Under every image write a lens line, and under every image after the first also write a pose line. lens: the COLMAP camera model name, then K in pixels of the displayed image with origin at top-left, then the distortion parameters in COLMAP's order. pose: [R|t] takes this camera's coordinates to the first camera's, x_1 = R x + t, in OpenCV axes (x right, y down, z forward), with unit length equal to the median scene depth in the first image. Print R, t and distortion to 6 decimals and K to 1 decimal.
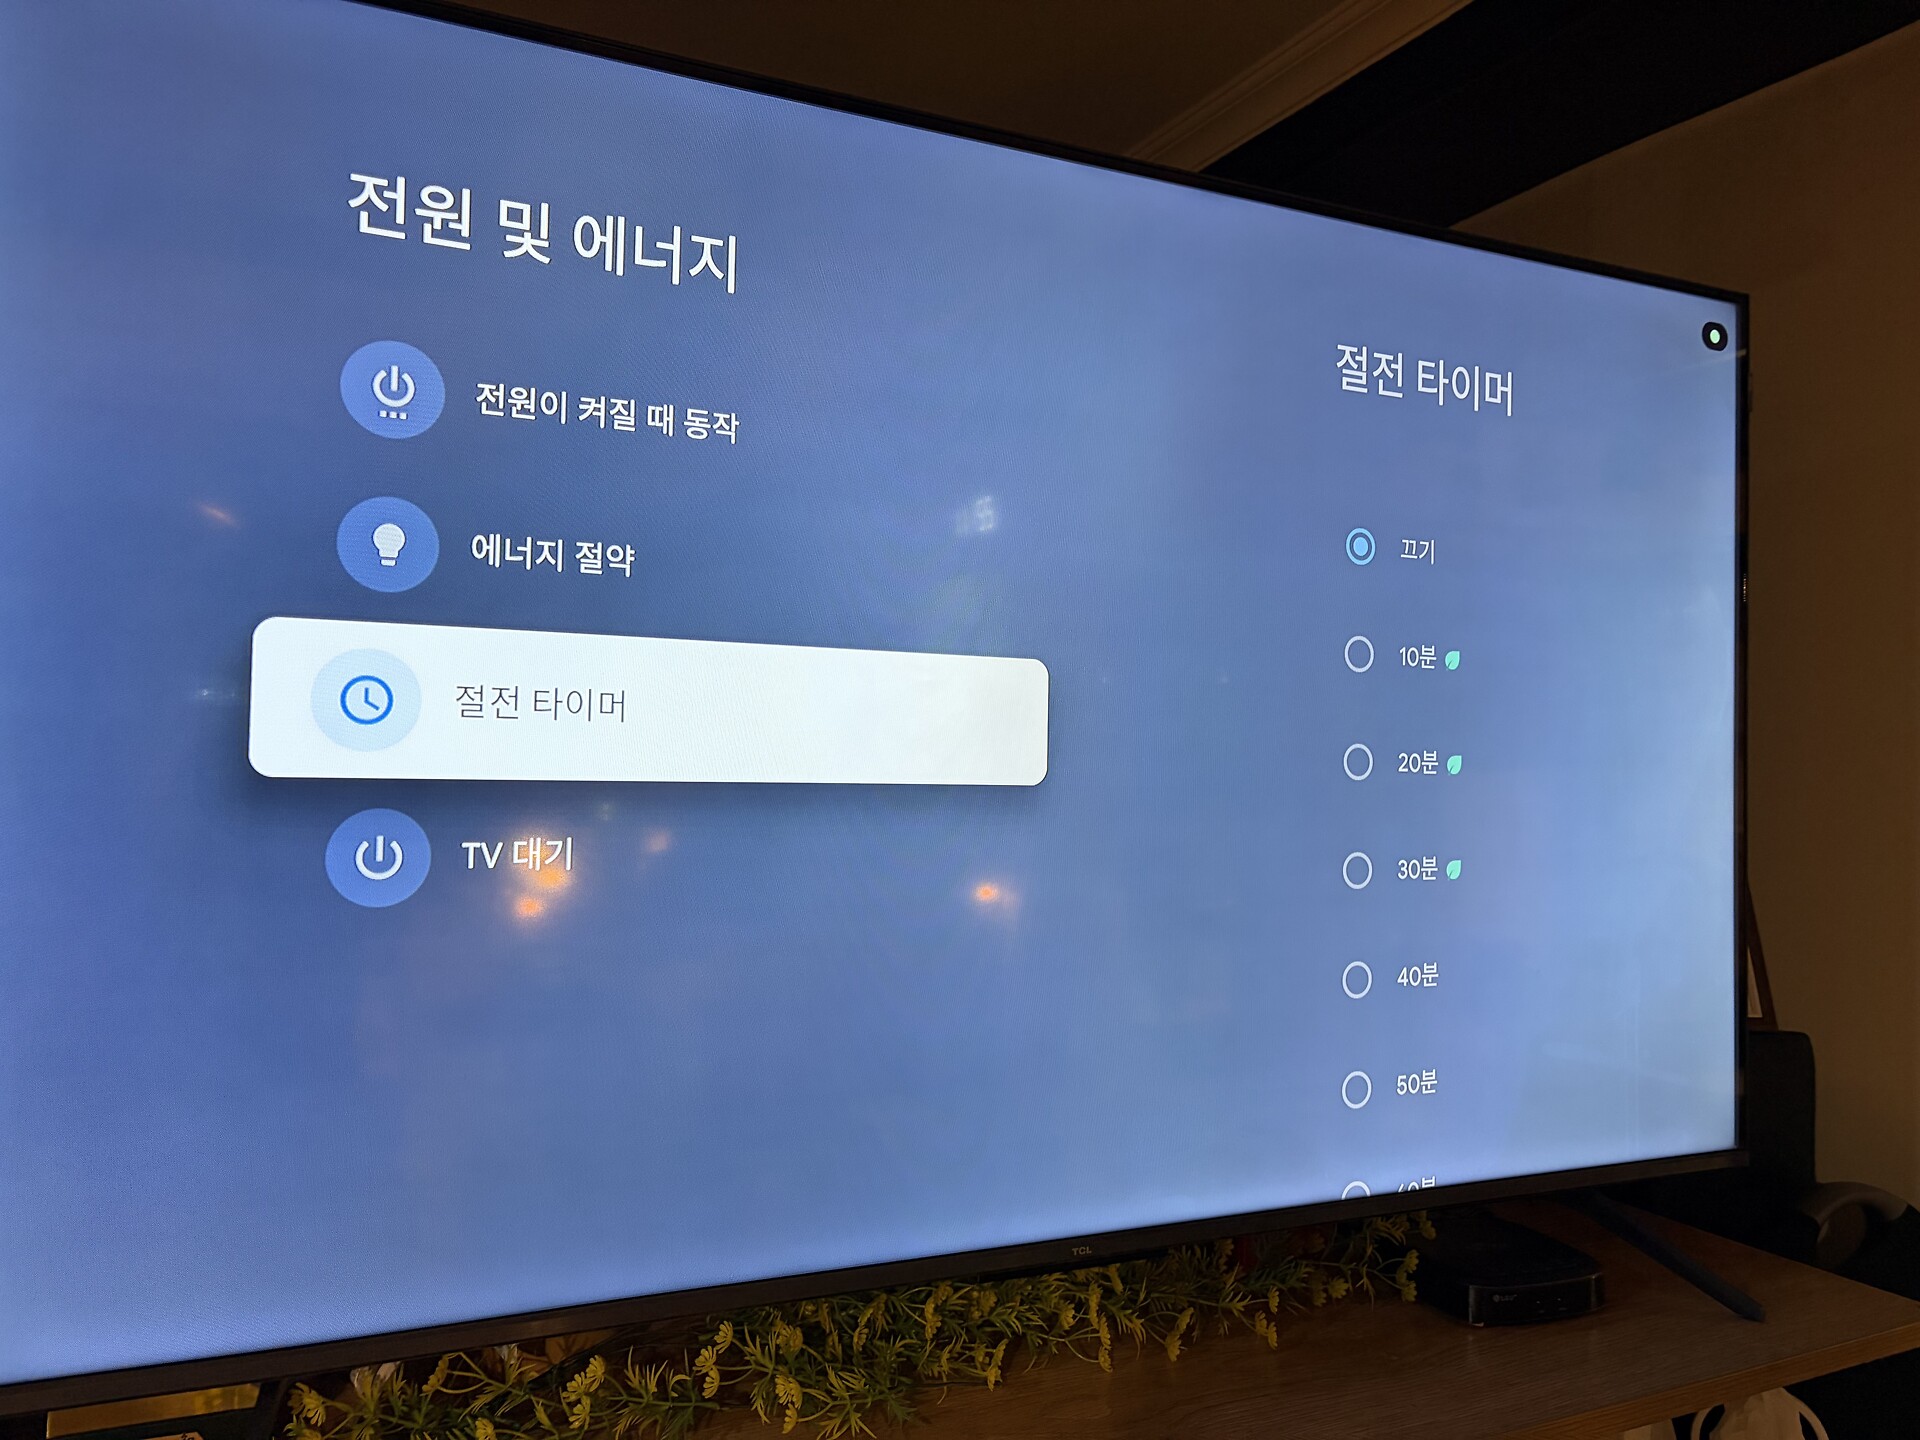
lens RADIAL K [[1472.8, 0, 960.0], [0, 1472.8, 720.0], [0, 0, 1]] dist [-0.022030, 0.055789]
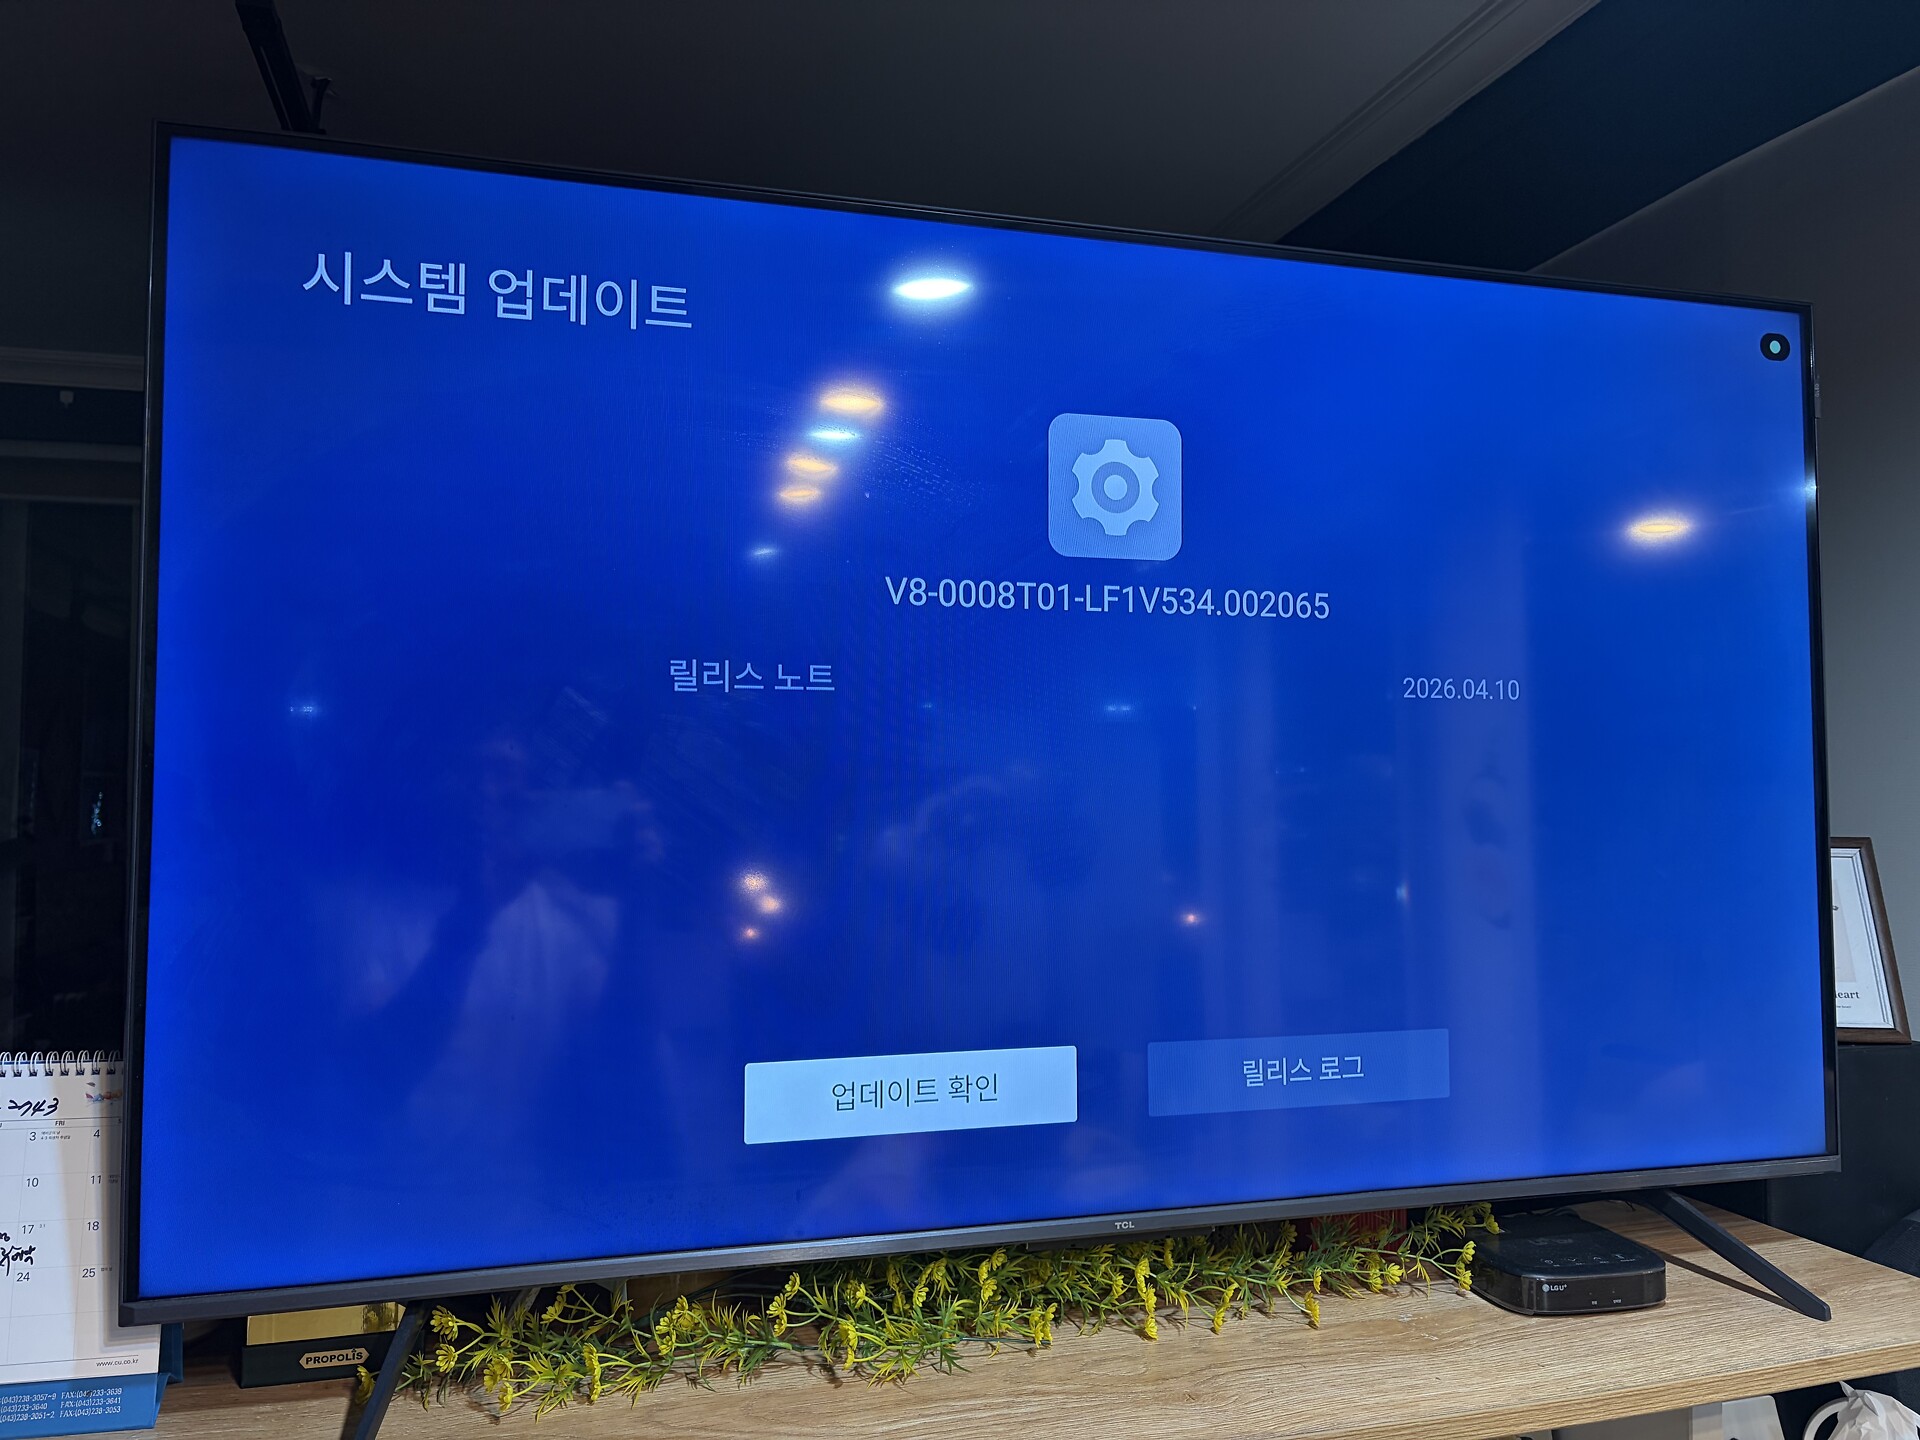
lens RADIAL K [[1463.7, 0, 954.4], [0, 1463.7, 719.0], [0, 0, 1]] dist [-0.032686, 0.083635]
pose [[0.986293, -0.030937, -0.162077, 0.149476], [0.027436, 0.999340, -0.023795, 0.004826], [0.162707, 0.019022, 0.986491, -0.108468]]
